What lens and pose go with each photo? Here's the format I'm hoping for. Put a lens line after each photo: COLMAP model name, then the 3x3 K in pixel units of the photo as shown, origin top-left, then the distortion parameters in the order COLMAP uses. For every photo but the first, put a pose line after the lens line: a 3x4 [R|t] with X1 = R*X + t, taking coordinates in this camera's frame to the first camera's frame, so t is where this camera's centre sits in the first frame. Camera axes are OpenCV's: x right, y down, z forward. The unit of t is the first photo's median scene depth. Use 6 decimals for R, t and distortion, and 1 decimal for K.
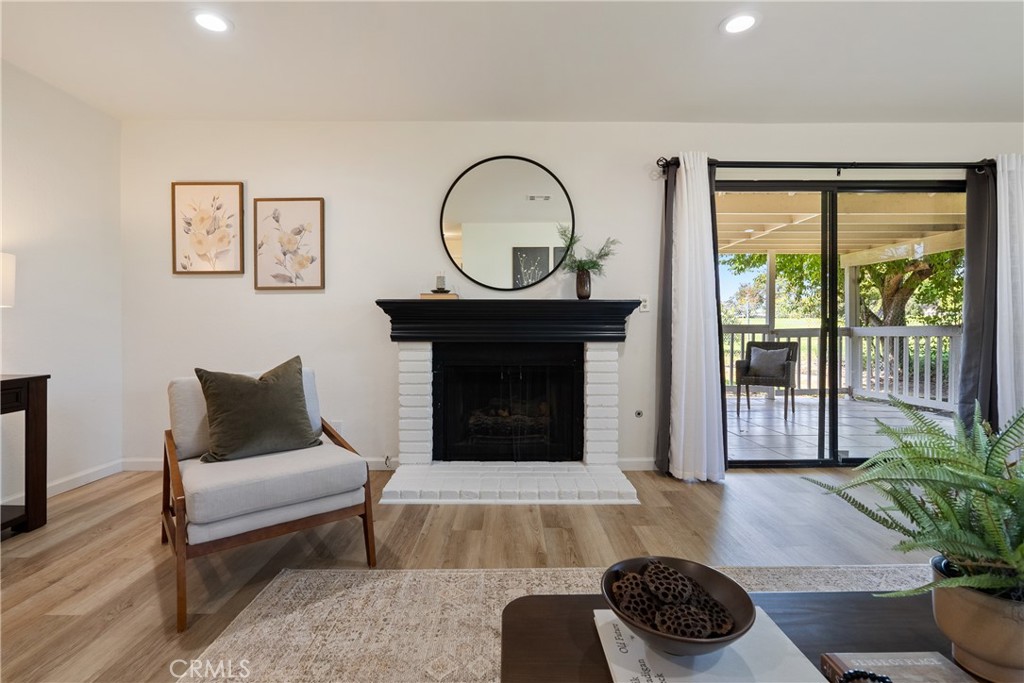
lens RADIAL K [[469.7, 0, 510.7], [0, 469.7, 322.1], [0, 0, 1]] dist [-0.002812, -0.000505]
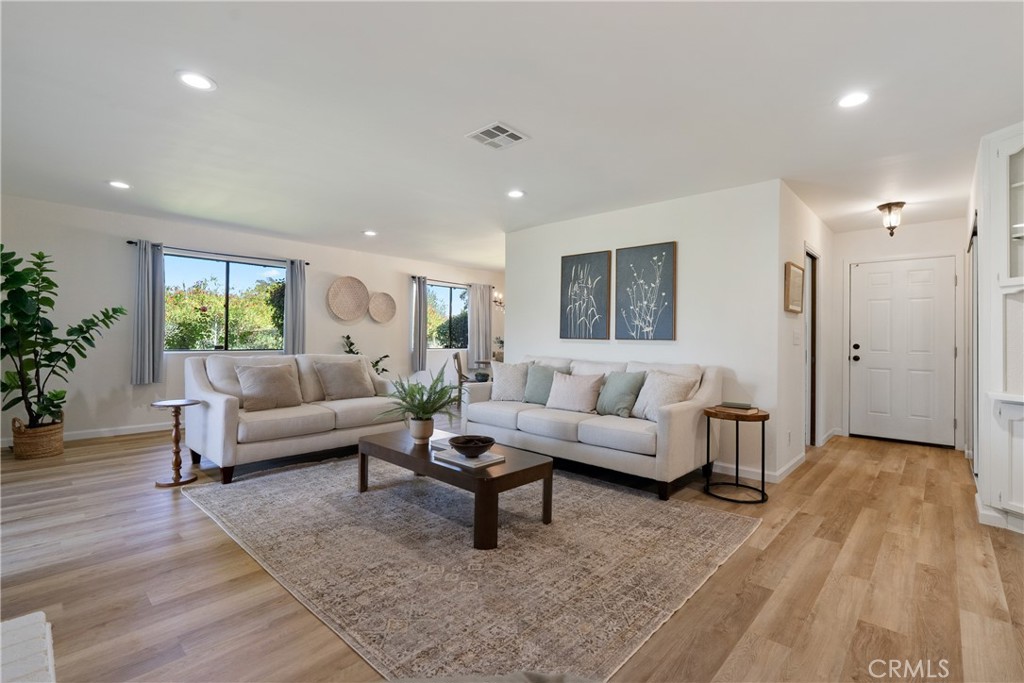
lens RADIAL K [[460.4, 0, 512.0], [0, 460.4, 341.5], [0, 0, 1]] dist [-0.001040, -0.000070]
pose [[-0.728298, -0.011651, 0.685162, -0.548564], [-0.014025, 0.999899, 0.002096, -0.023331], [-0.685117, -0.008083, -0.728388, 0.871551]]
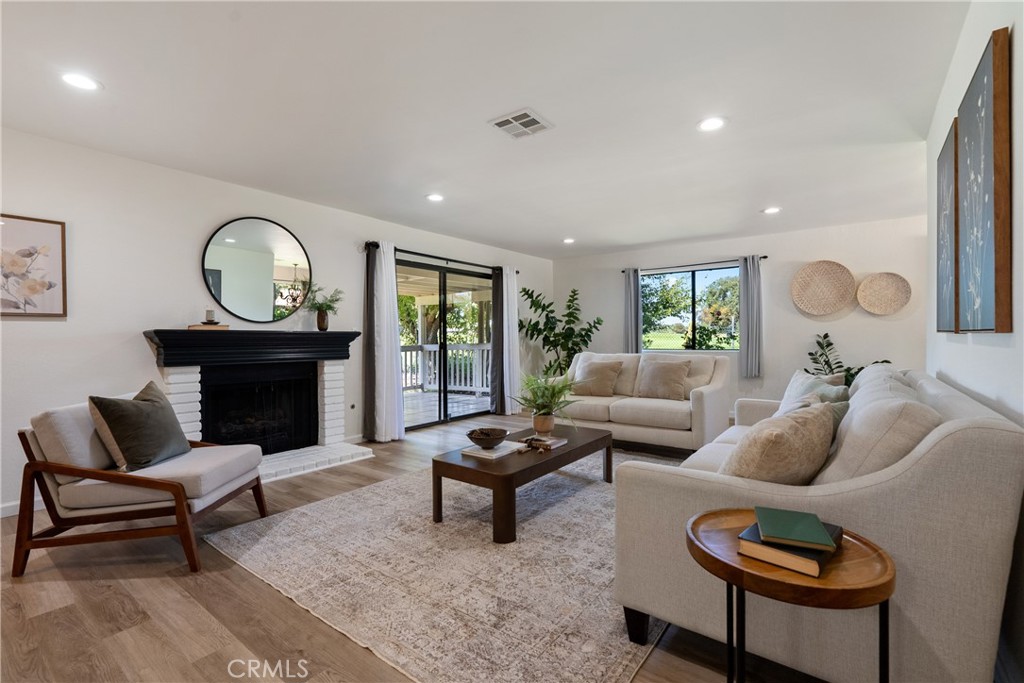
lens RADIAL K [[460.4, 0, 512.0], [0, 460.4, 341.5], [0, 0, 1]] dist [-0.001040, -0.000070]
pose [[0.607407, -0.008071, 0.794350, -0.605768], [0.003461, 0.999966, 0.007513, -0.023926], [-0.794384, -0.001814, 0.607414, -0.311796]]
